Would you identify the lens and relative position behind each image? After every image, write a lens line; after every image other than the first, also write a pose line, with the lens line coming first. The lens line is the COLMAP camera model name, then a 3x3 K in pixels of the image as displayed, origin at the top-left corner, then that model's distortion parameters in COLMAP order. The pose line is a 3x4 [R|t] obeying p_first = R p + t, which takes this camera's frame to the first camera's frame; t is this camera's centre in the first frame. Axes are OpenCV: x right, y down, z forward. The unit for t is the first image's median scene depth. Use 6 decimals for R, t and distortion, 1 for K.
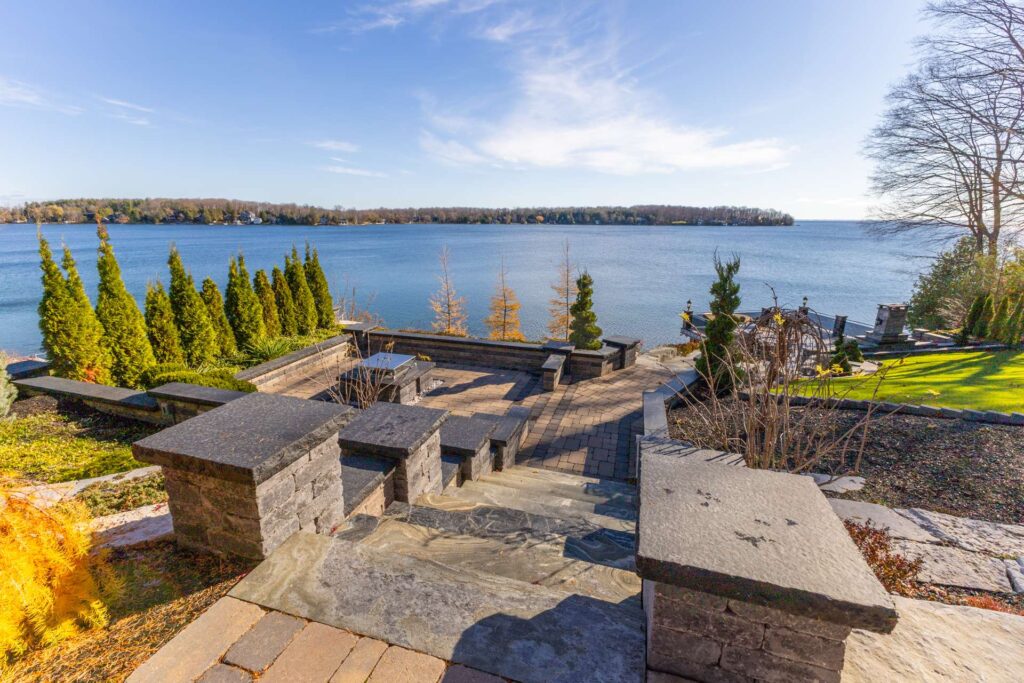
lens RADIAL K [[443.5, 0, 511.9], [0, 443.5, 339.0], [0, 0, 1]] dist [0.023240, -0.009709]
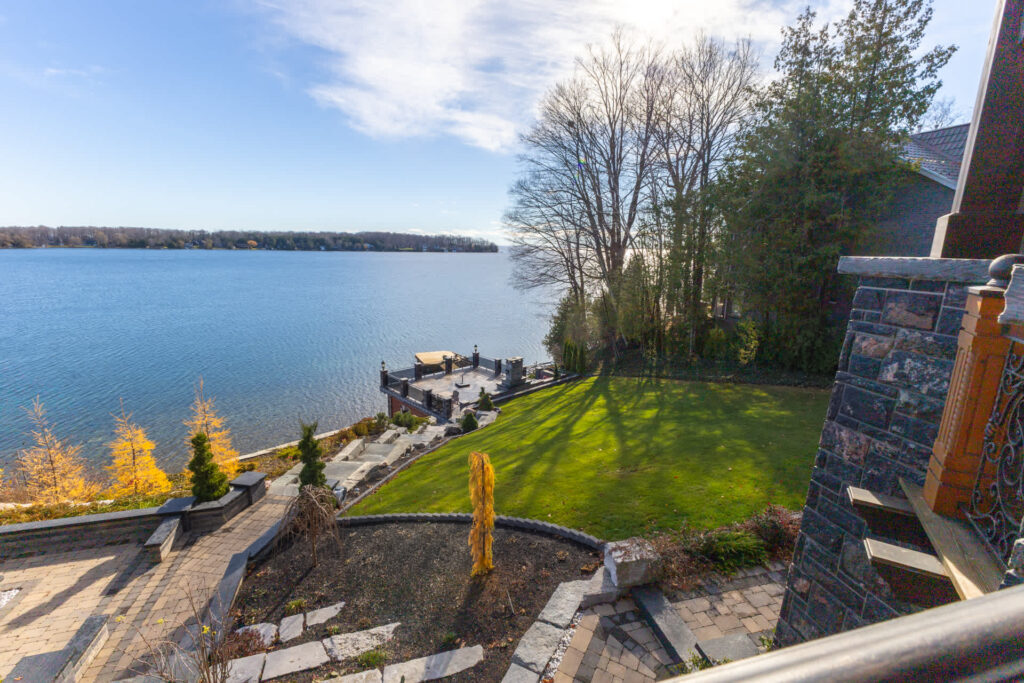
lens RADIAL K [[443.5, 0, 511.9], [0, 443.5, 339.0], [0, 0, 1]] dist [0.023240, -0.009709]
pose [[0.839232, -0.103817, 0.533770, 0.246828], [0.131647, 0.991195, -0.014201, -0.259259], [-0.527596, 0.082187, 0.845510, -0.375313]]
